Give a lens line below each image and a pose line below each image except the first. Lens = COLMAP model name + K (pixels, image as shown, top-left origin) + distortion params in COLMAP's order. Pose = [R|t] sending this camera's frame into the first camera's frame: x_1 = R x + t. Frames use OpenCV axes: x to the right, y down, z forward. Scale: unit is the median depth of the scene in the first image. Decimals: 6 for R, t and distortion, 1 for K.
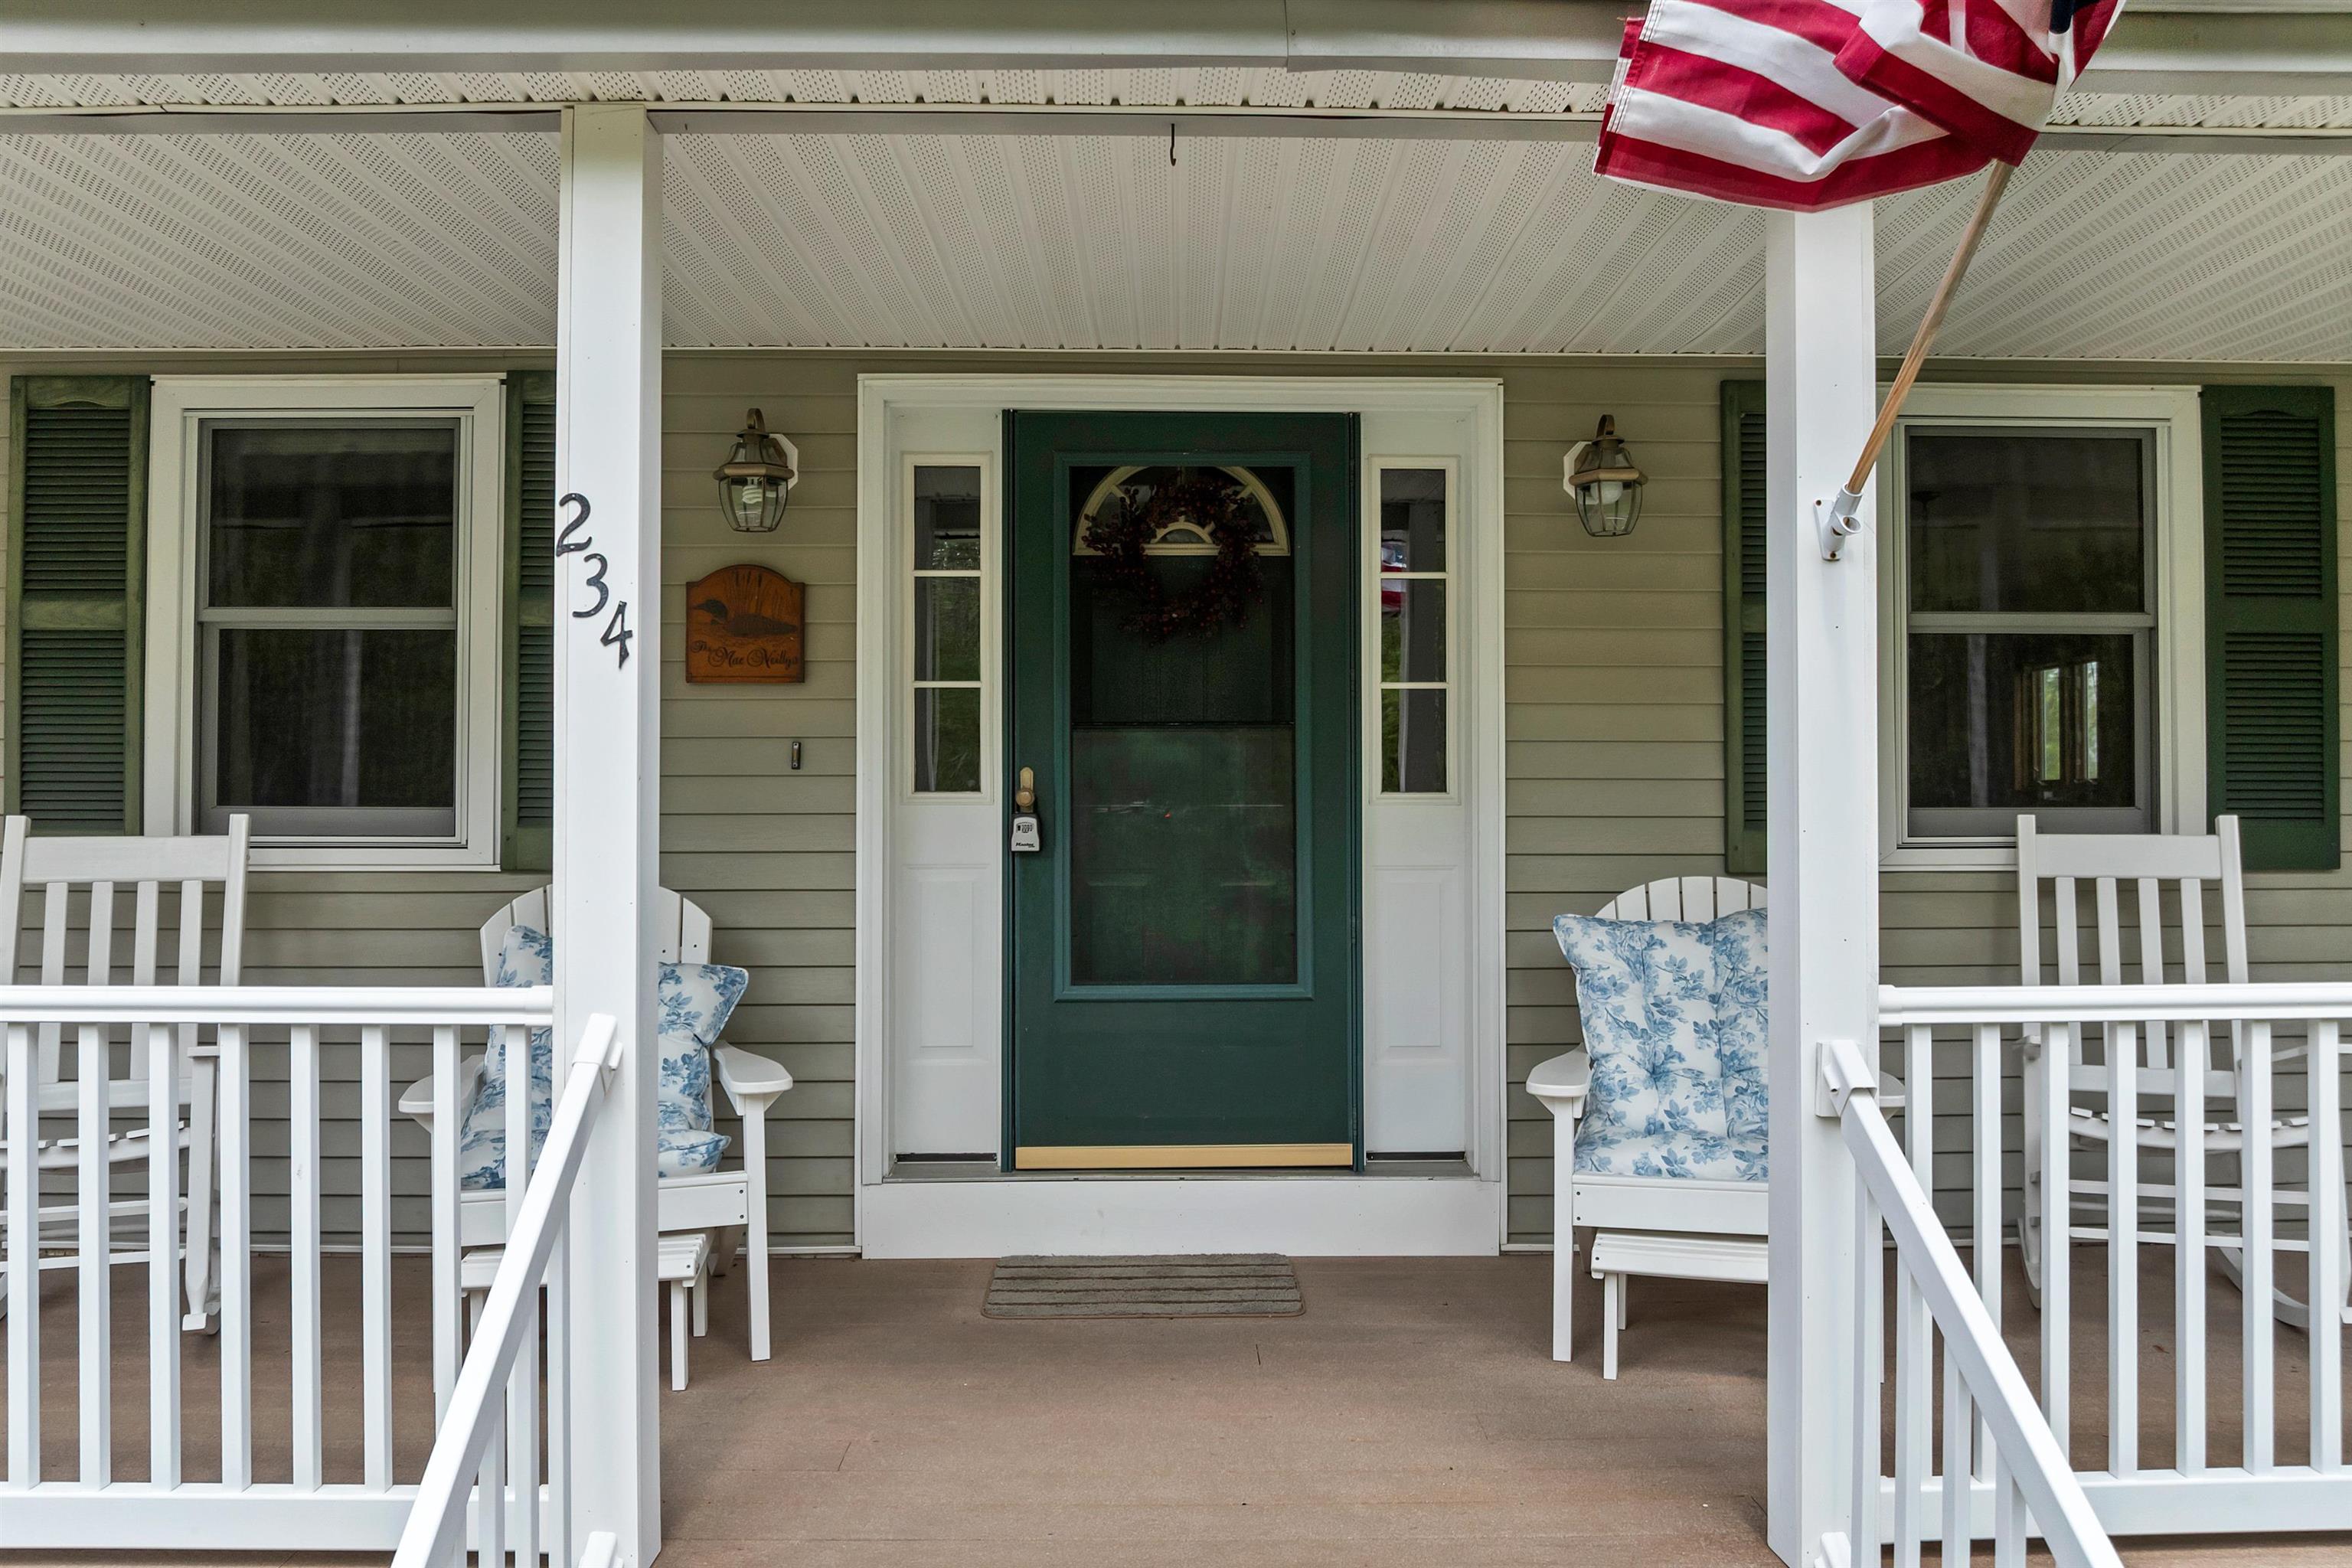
lens RADIAL K [[1687.8, 0, 1176.0], [0, 1687.8, 784.0], [0, 0, 1]] dist [-0.000964, 0.000331]
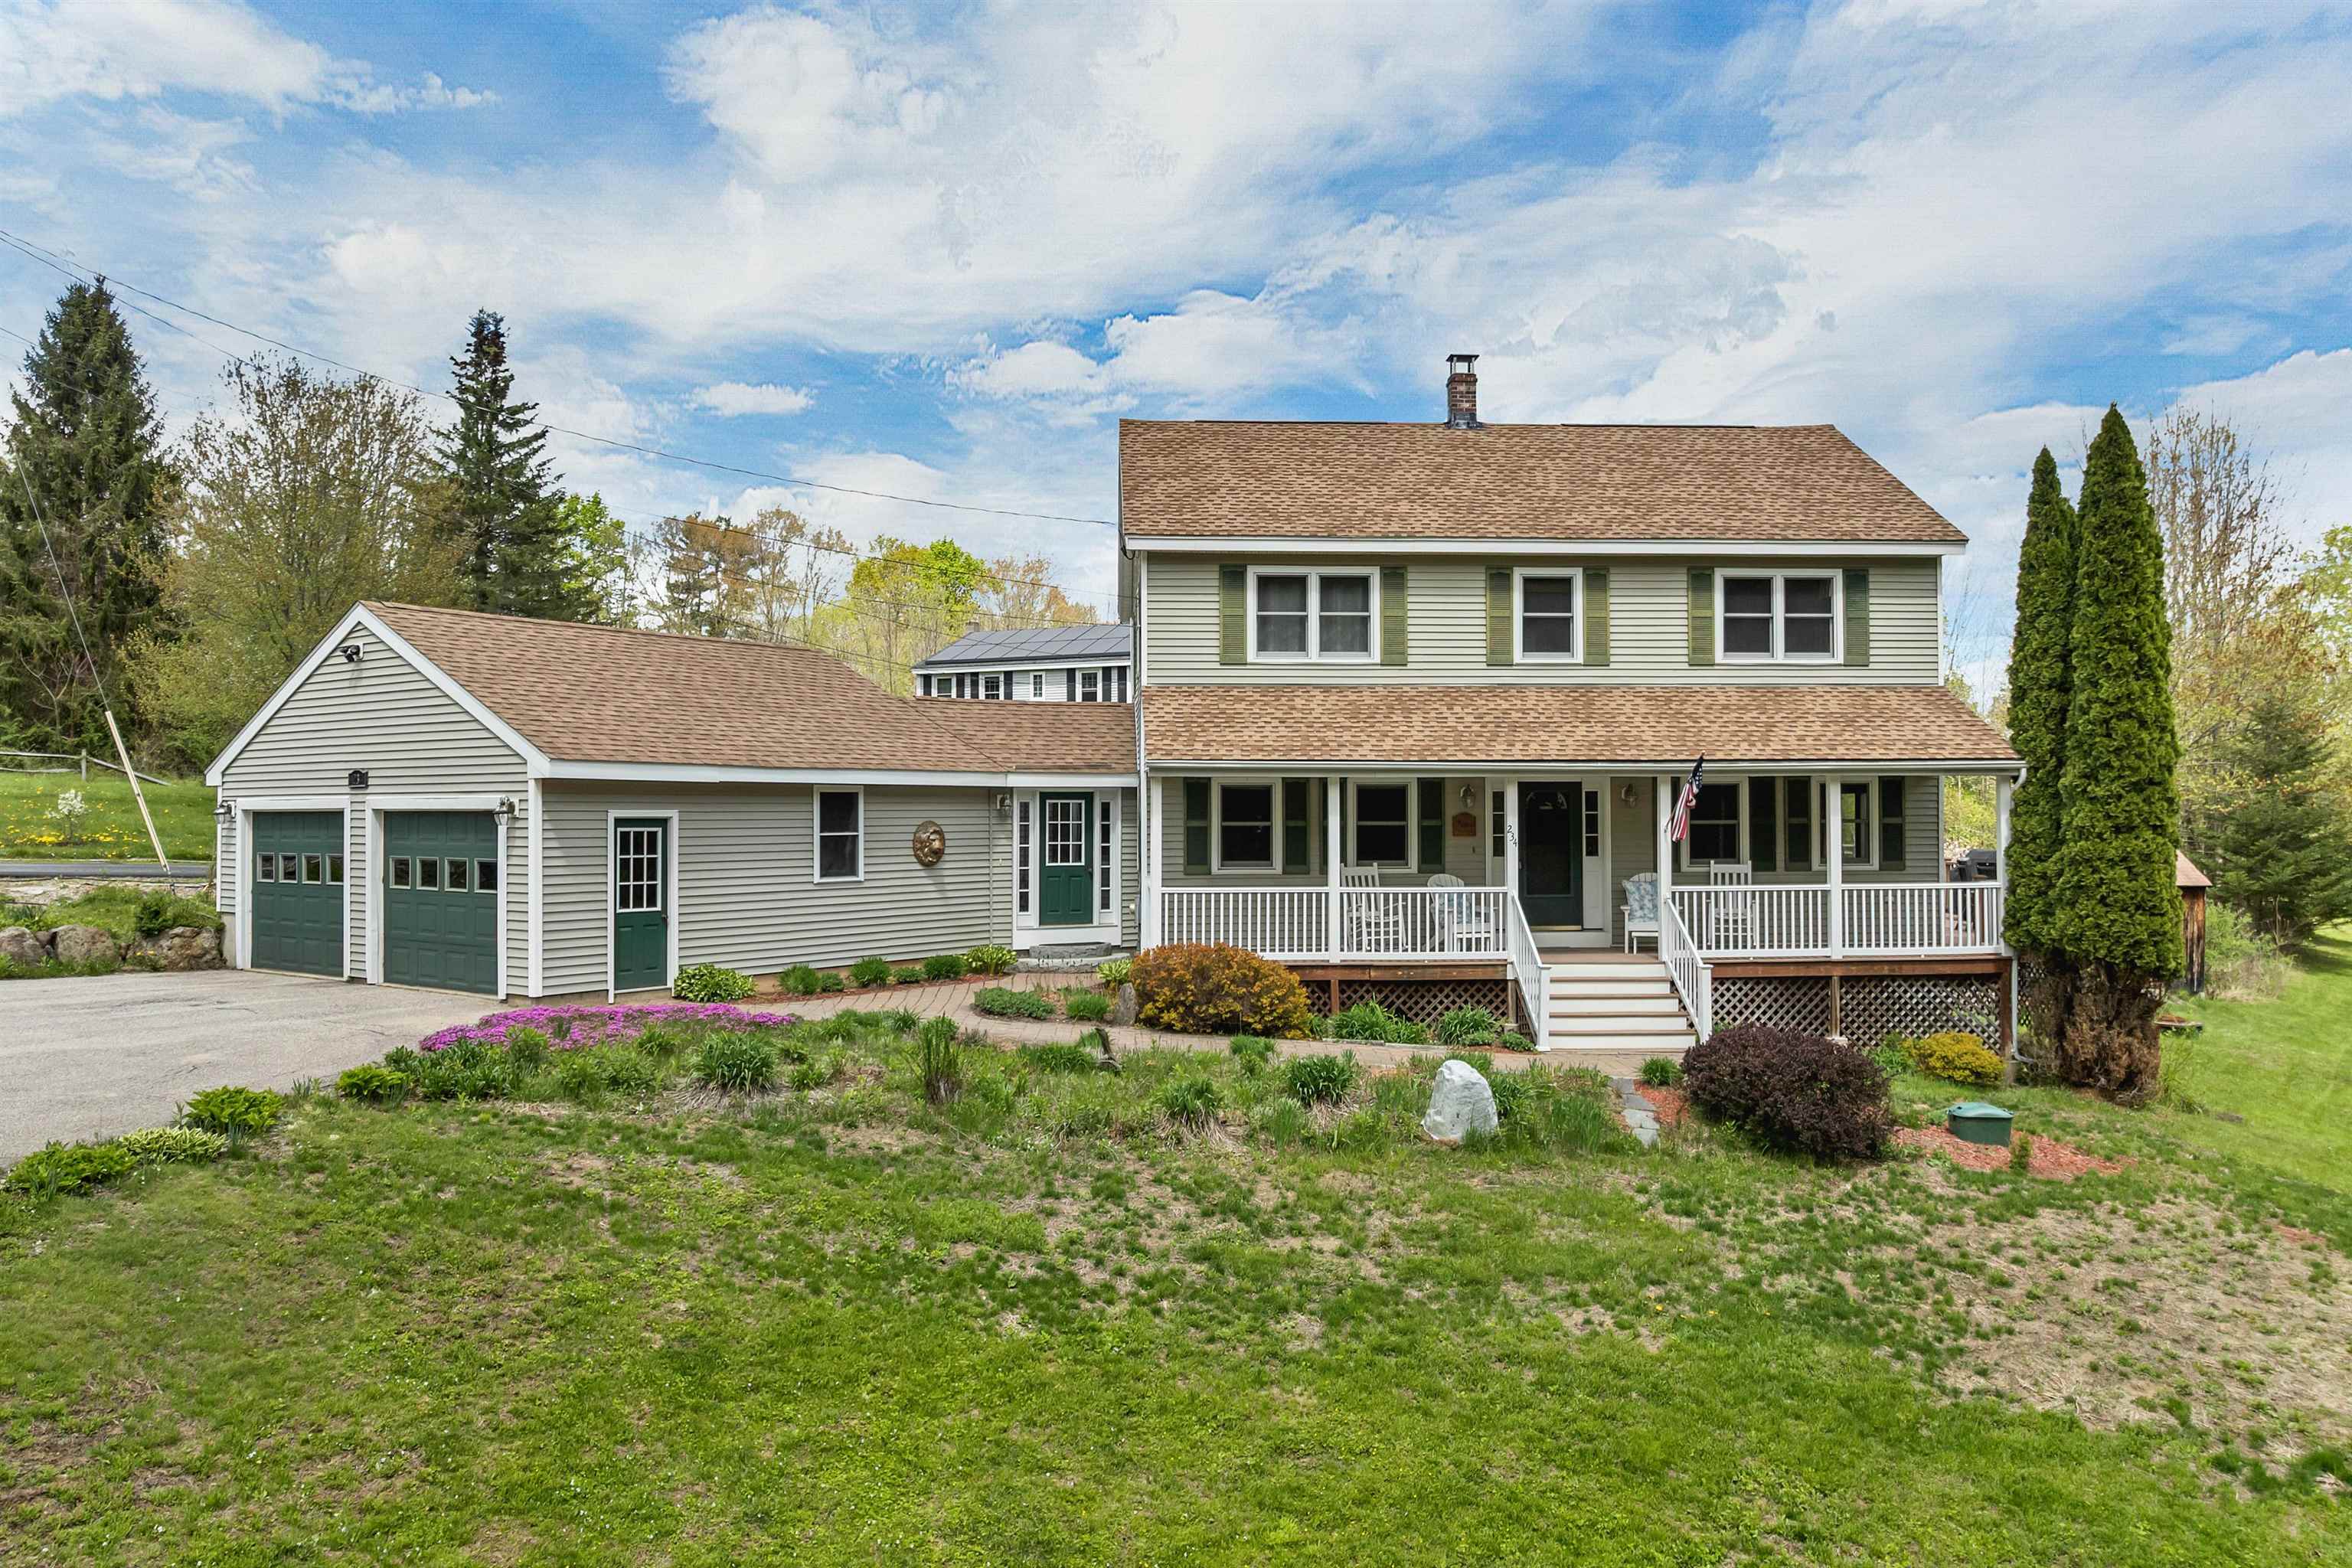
lens RADIAL K [[1646.5, 0, 1176.0], [0, 1646.5, 784.0], [0, 0, 1]] dist [-0.045456, -0.000531]
pose [[0.999776, -0.004225, 0.020716, -1.320646], [0.004279, 0.999988, -0.002573, -0.223938], [-0.020704, 0.002661, 0.999782, -4.251558]]
